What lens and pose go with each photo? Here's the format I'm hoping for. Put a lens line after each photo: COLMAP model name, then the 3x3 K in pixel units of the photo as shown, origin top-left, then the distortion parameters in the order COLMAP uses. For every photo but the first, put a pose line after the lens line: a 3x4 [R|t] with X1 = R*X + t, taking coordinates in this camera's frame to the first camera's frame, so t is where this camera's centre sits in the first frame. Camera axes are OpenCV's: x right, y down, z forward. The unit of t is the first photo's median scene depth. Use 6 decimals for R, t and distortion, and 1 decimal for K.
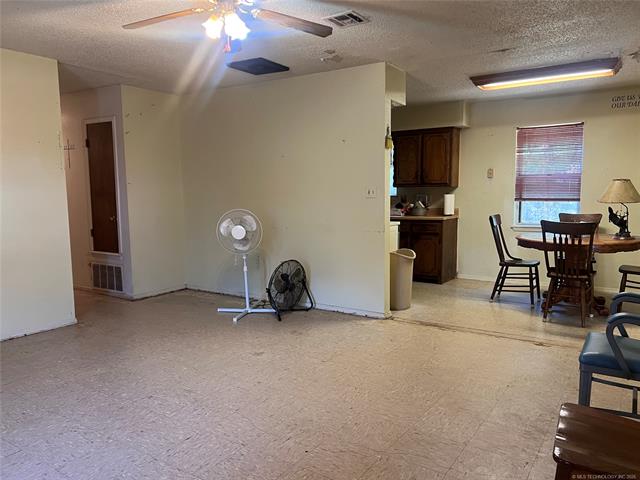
lens RADIAL K [[476.8, 0, 322.9], [0, 476.8, 244.8], [0, 0, 1]] dist [0.043866, -0.065032]
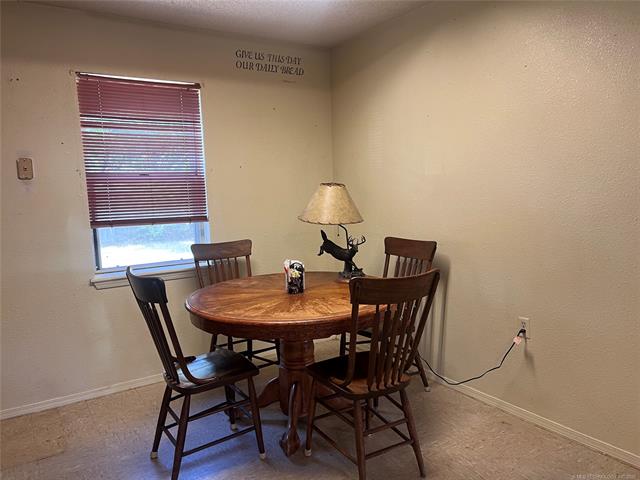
lens RADIAL K [[476.8, 0, 323.8], [0, 476.8, 237.5], [0, 0, 1]] dist [0.043866, -0.065032]
pose [[0.402947, -0.095115, 0.910267, 0.061521], [0.130308, 0.990415, 0.045807, -0.076013], [-0.905899, 0.100157, 0.411479, 0.611640]]
